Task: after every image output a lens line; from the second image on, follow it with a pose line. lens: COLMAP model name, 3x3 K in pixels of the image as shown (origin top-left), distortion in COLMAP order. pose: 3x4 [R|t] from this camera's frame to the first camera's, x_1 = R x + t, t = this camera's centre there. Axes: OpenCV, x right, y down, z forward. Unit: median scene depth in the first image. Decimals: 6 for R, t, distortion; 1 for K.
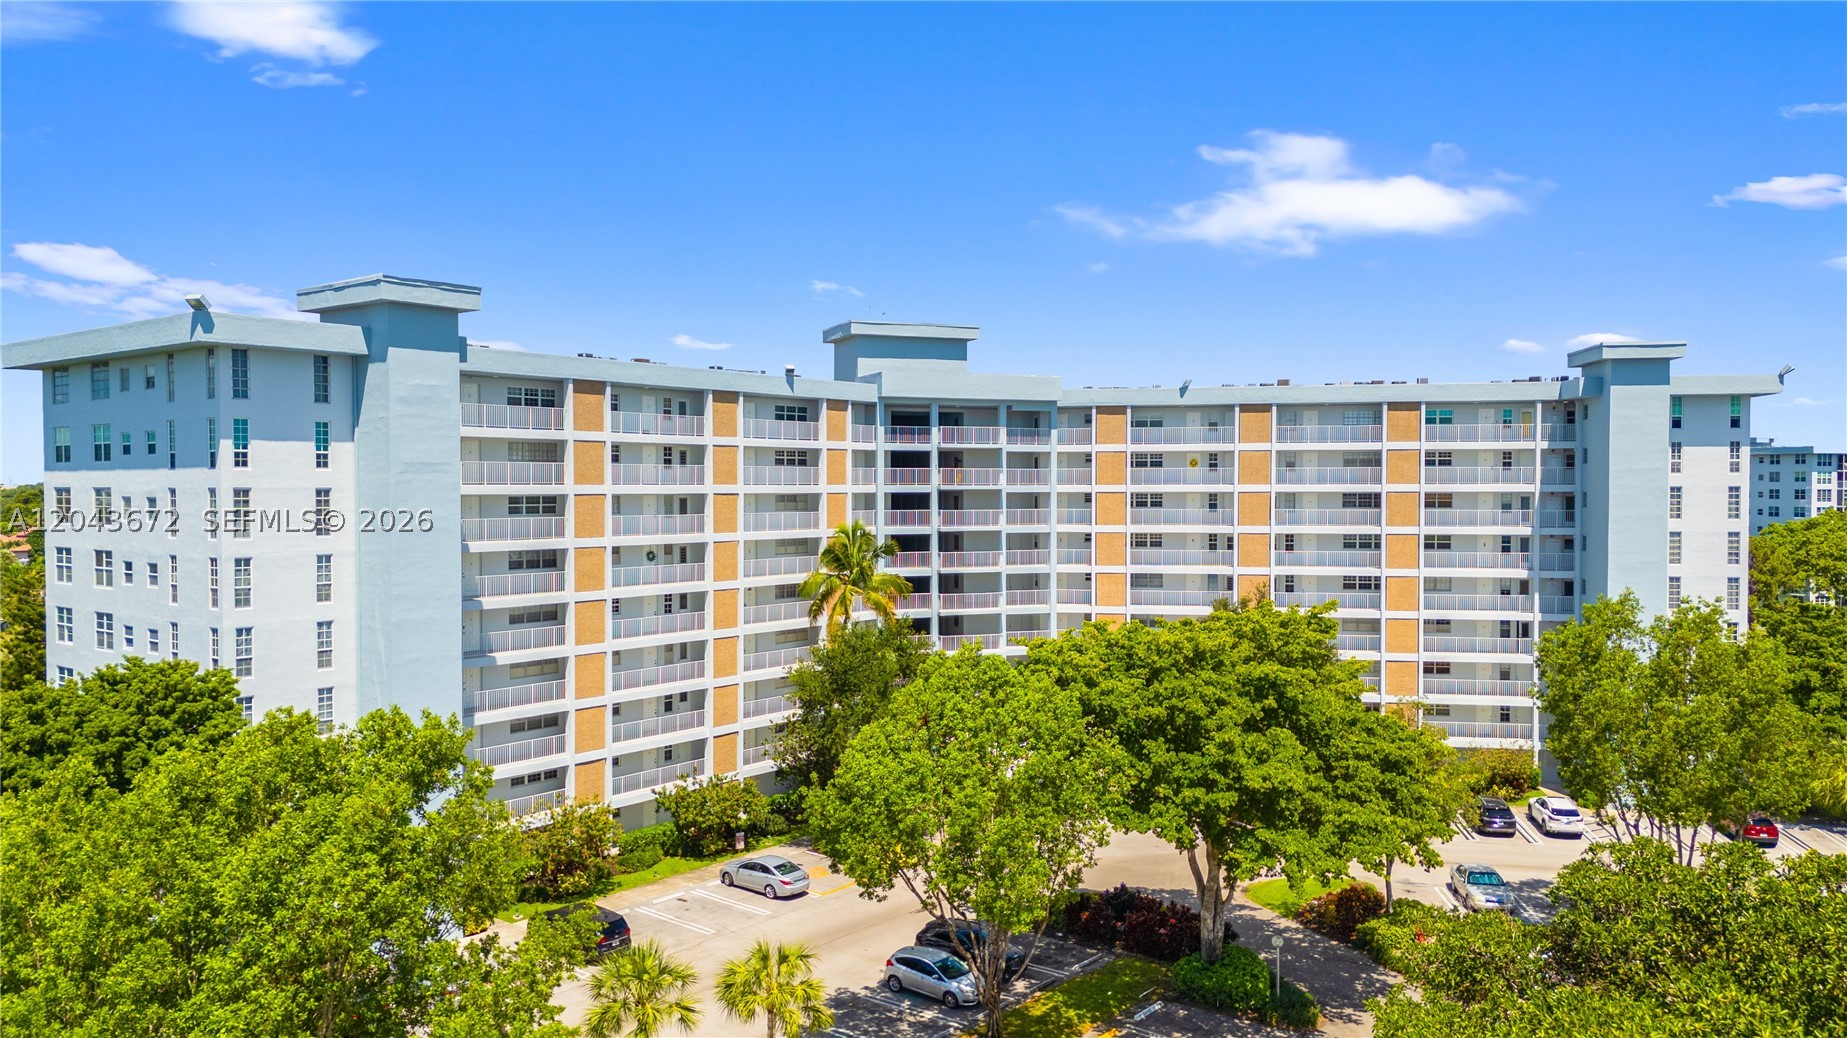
lens RADIAL K [[1350.3, 0, 930.7], [0, 1350.3, 515.3], [0, 0, 1]] dist [0.070112, -0.057977]
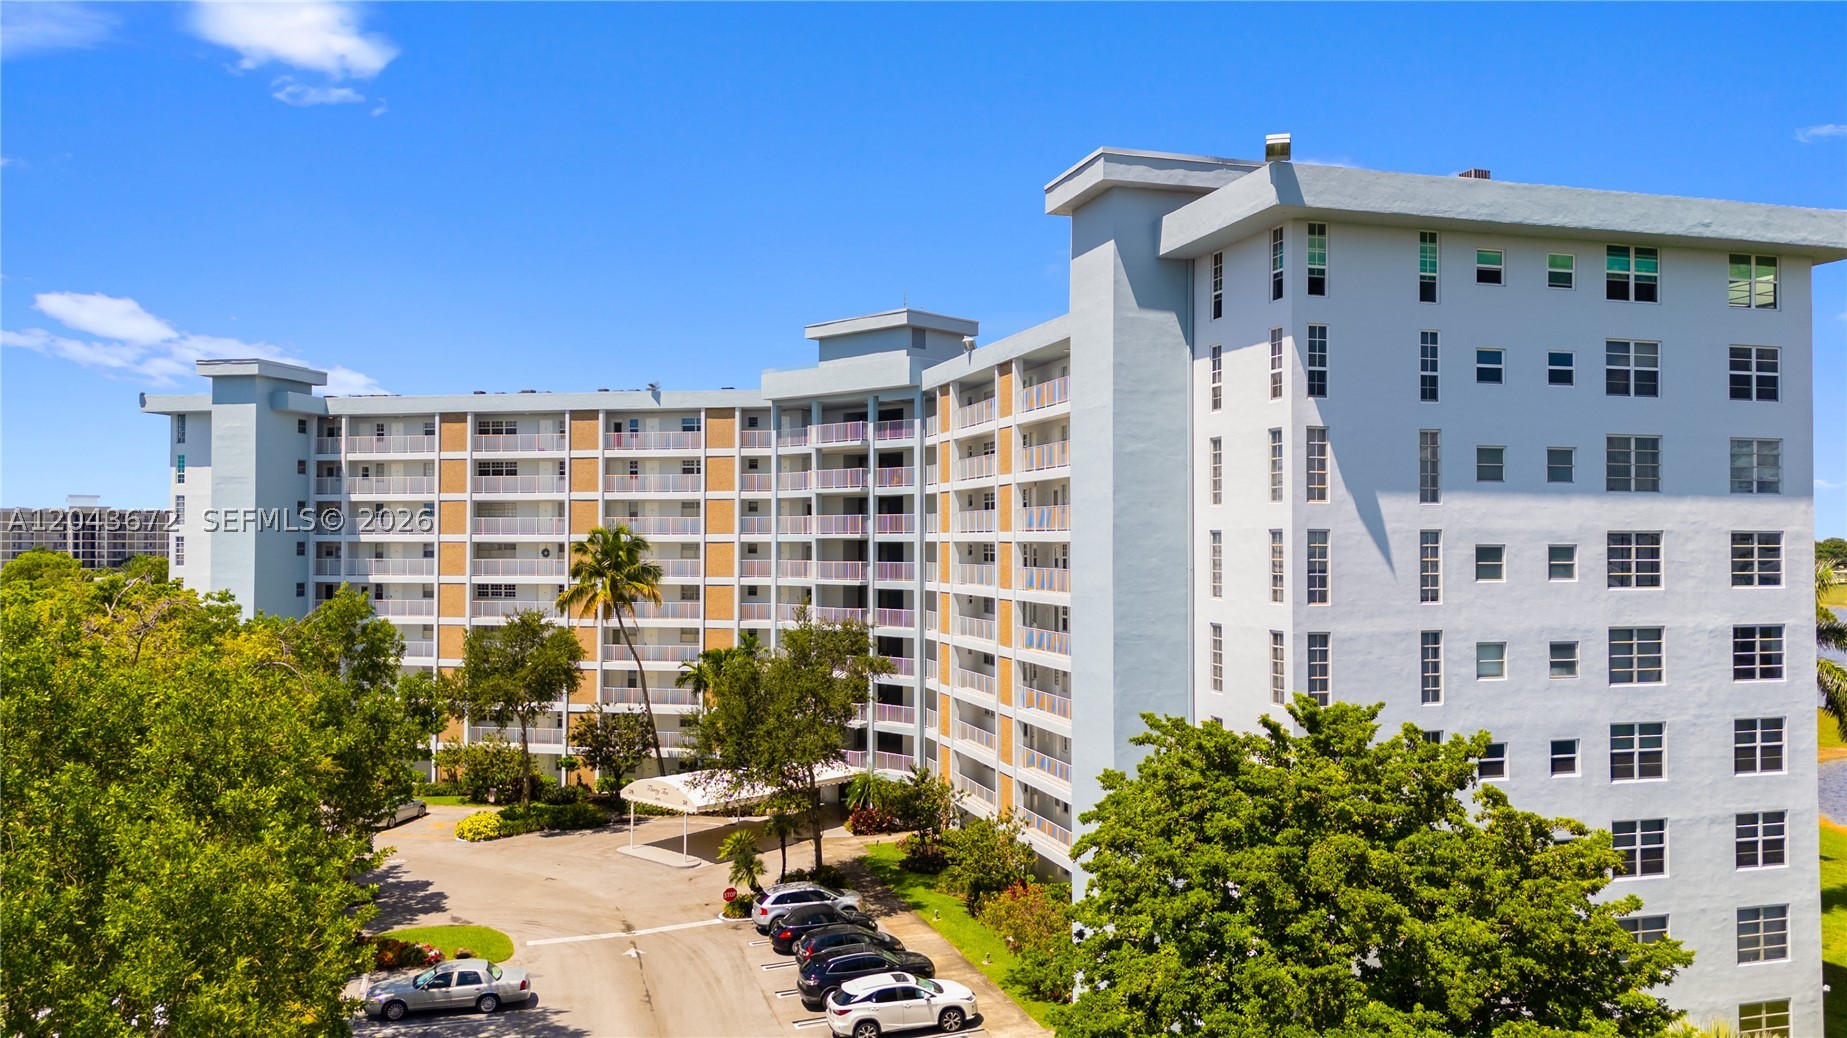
lens RADIAL K [[1350.3, 0, 928.1], [0, 1350.3, 510.8], [0, 0, 1]] dist [0.070112, -0.057977]
pose [[0.438442, -0.019558, -0.898547, 0.928437], [-0.020321, 0.999292, -0.031667, 0.022090], [0.898530, 0.032144, 0.437734, 0.700835]]
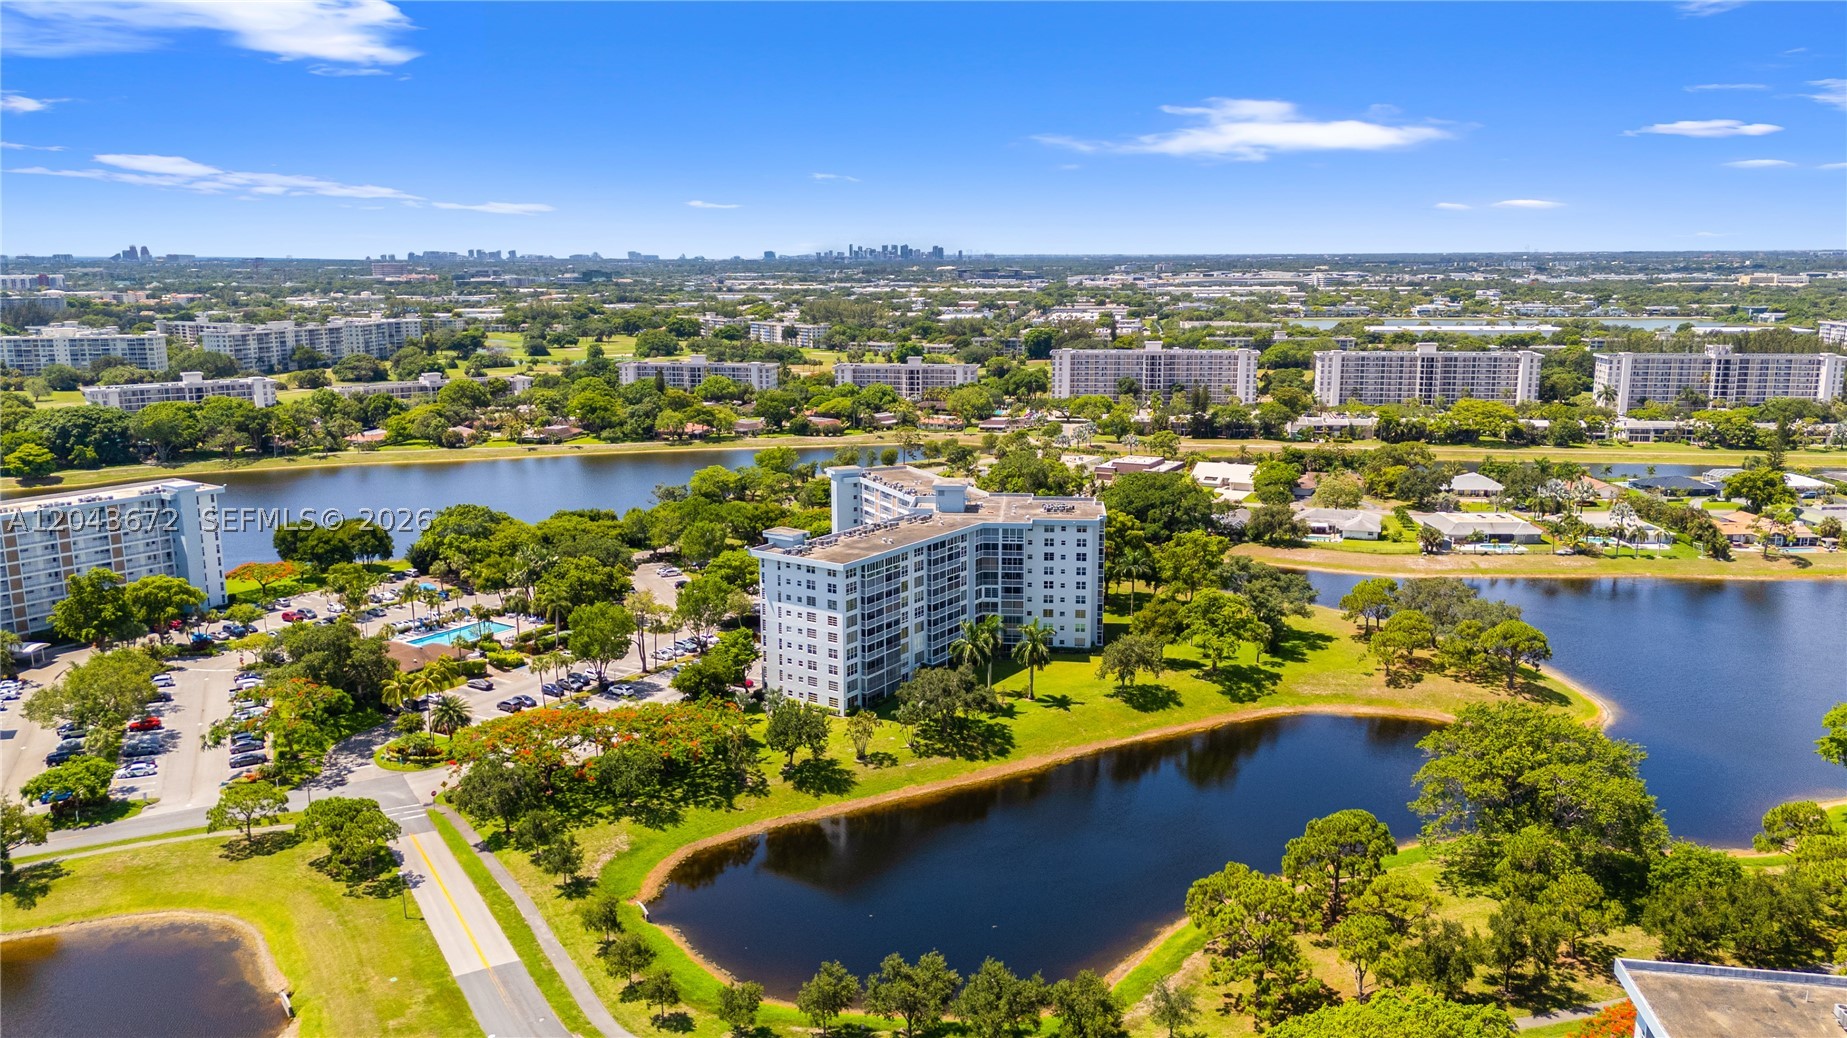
lens RADIAL K [[1350.3, 0, 933.3], [0, 1350.3, 519.0], [0, 0, 1]] dist [0.070112, -0.057977]
pose [[-0.439984, 0.173578, -0.881070, 2.790414], [-0.016667, 0.979394, 0.201272, -0.701995], [0.897851, 0.103241, -0.428024, 2.441399]]
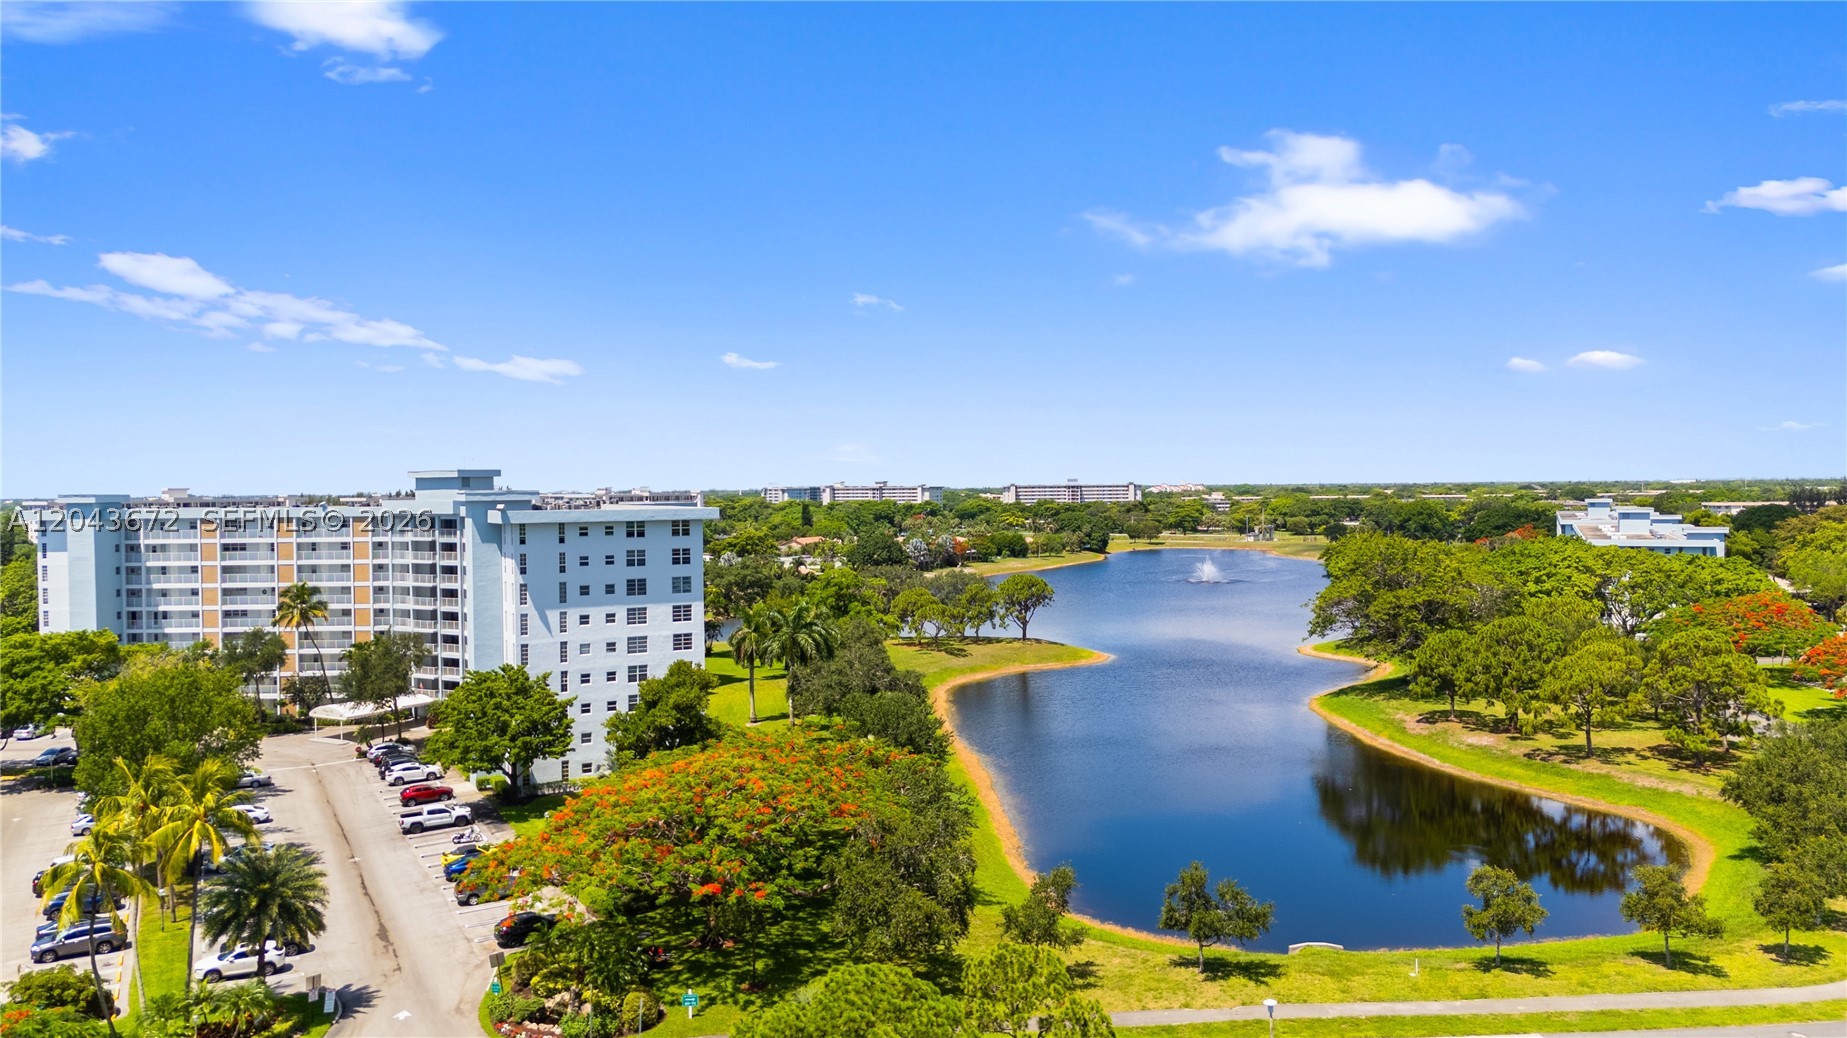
lens RADIAL K [[1350.3, 0, 916.3], [0, 1350.3, 534.6], [0, 0, 1]] dist [0.070112, -0.057977]
pose [[0.598574, 0.021199, -0.800787, 2.019261], [-0.007265, 0.999752, 0.021036, -0.107300], [0.801034, -0.006774, 0.598580, 0.464253]]
